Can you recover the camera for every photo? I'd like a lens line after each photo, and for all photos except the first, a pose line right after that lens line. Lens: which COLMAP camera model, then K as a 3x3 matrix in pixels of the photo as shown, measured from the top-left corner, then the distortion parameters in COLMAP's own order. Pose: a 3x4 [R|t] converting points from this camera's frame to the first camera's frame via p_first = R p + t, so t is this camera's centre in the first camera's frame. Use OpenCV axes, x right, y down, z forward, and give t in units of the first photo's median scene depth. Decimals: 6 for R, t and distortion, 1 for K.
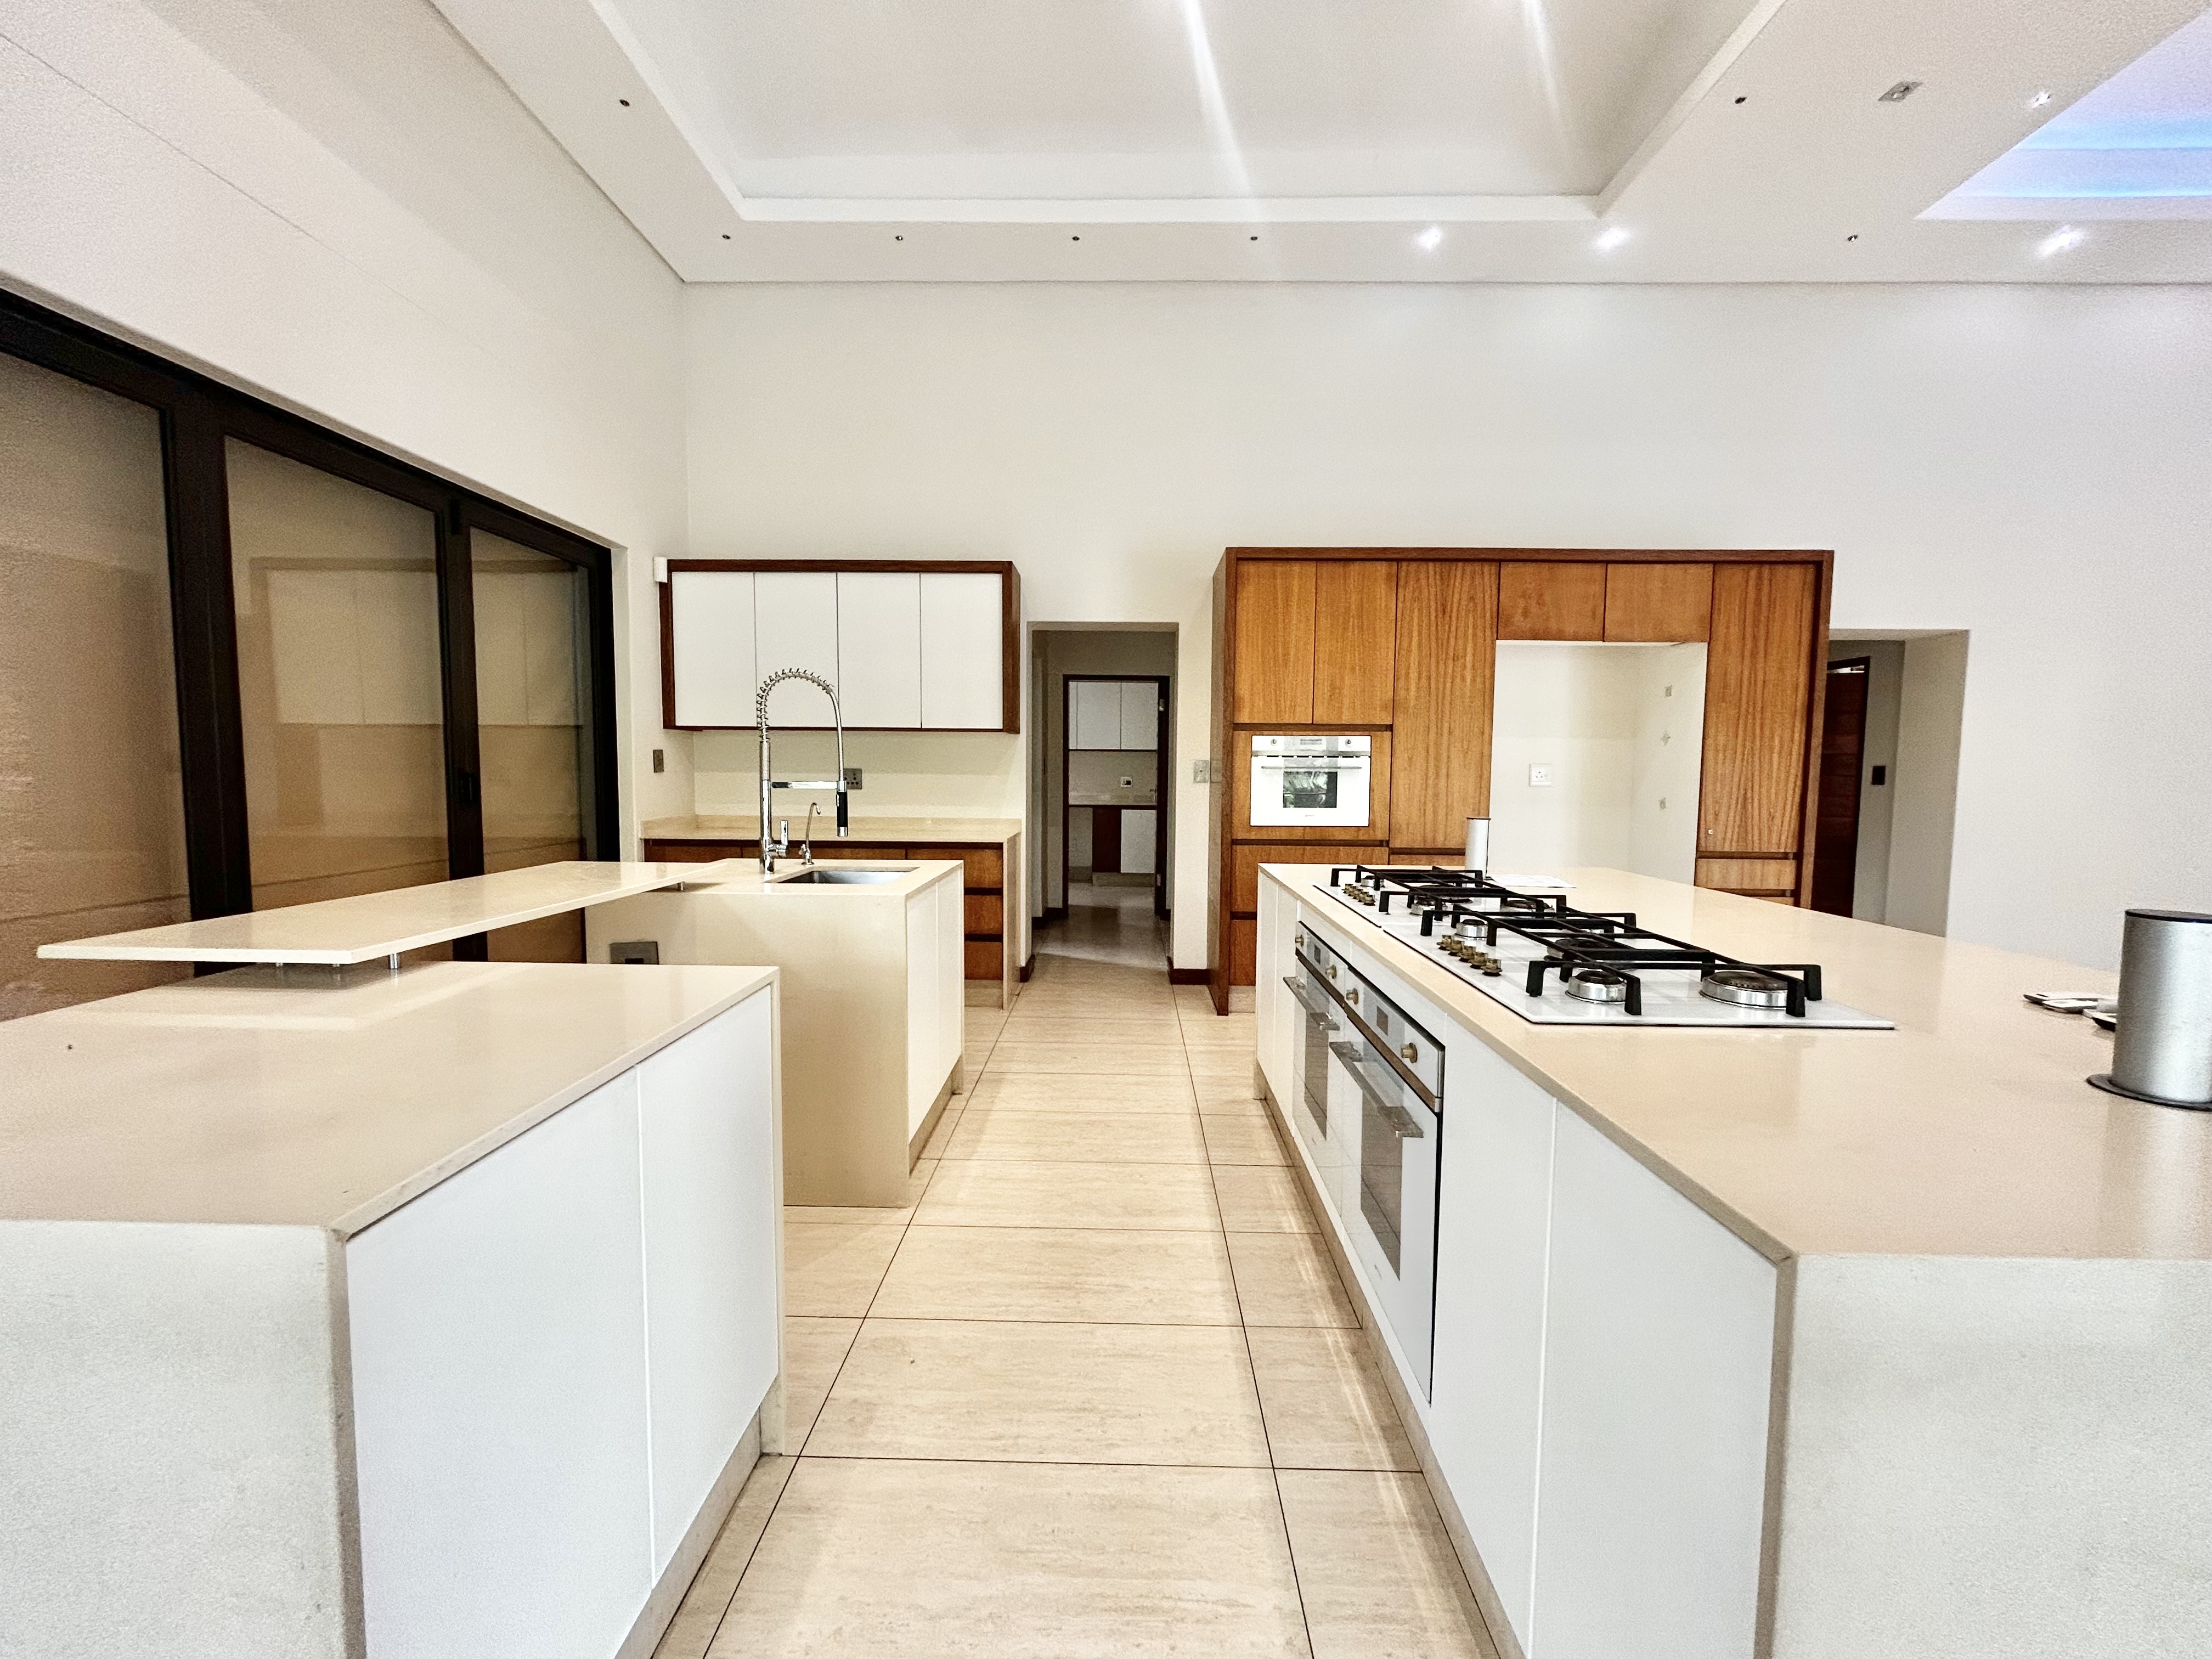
lens RADIAL K [[886.9, 0, 1111.8], [0, 886.9, 829.6], [0, 0, 1]] dist [-0.000287, 0.000228]
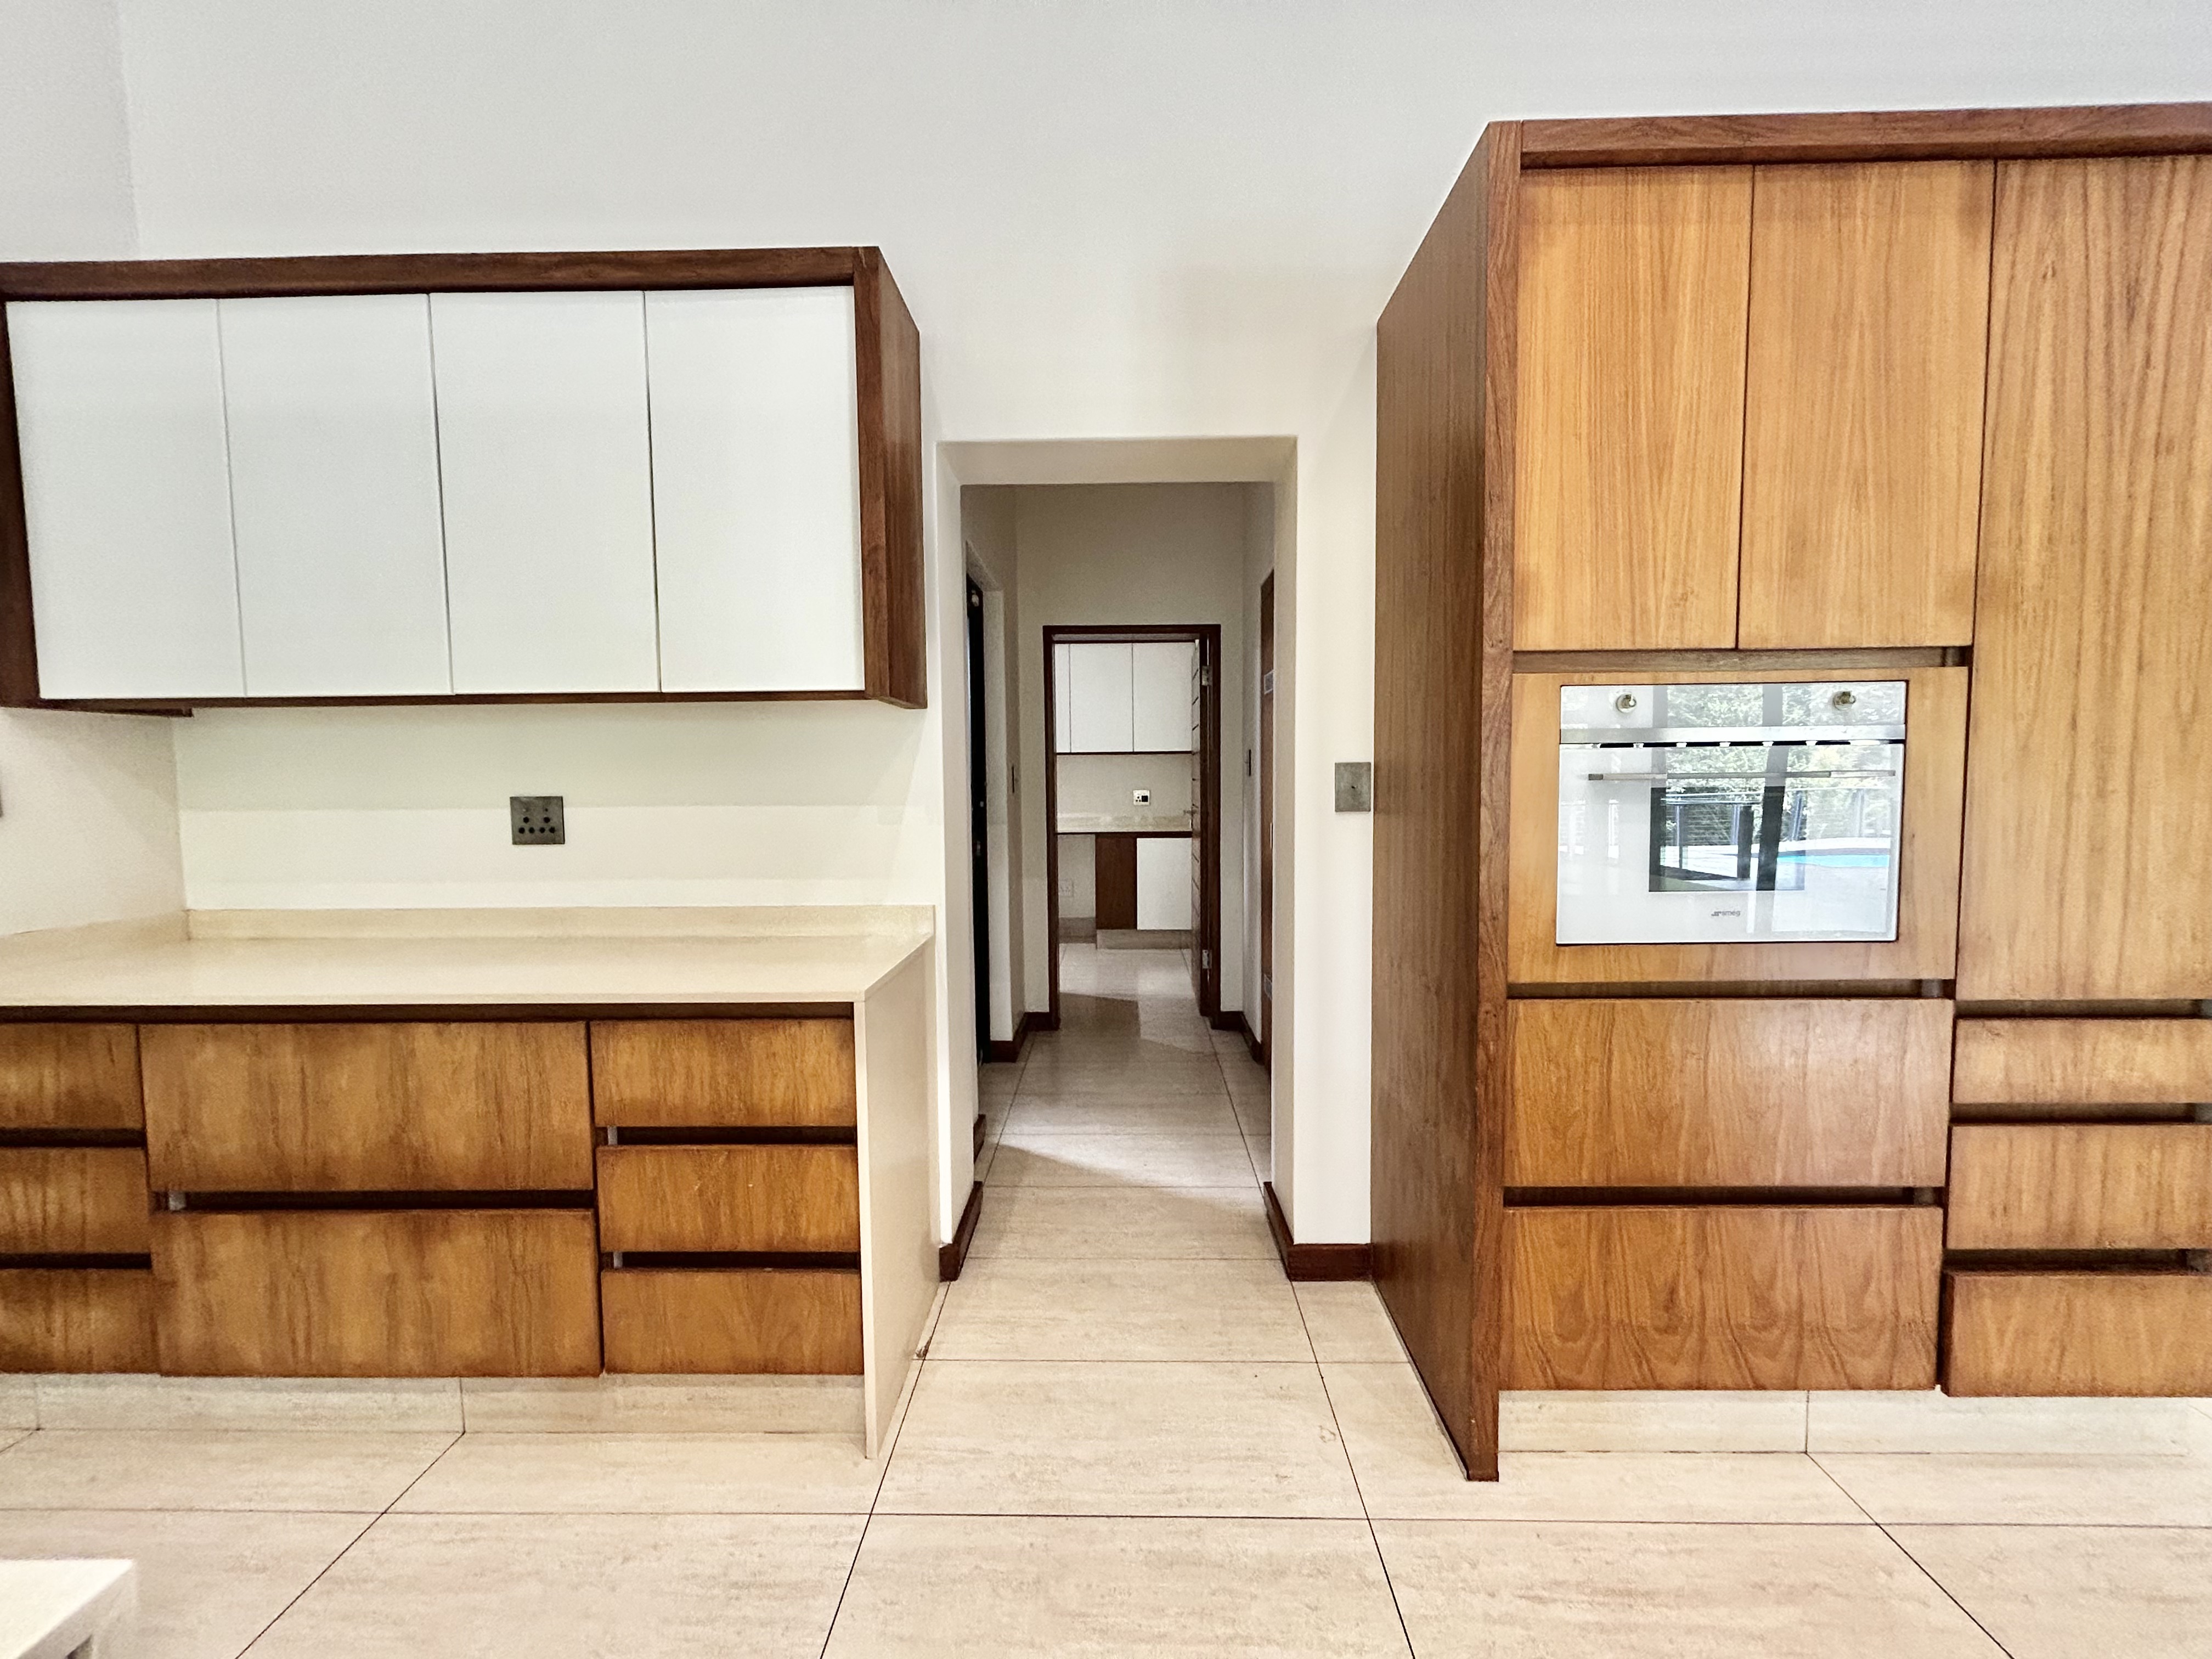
lens RADIAL K [[886.9, 0, 1111.8], [0, 886.9, 829.6], [0, 0, 1]] dist [-0.000287, 0.000228]
pose [[0.999829, -0.018437, 0.001268, -0.018683], [0.018446, 0.999805, -0.007011, -0.051041], [-0.001139, 0.007034, 0.999975, 0.653879]]
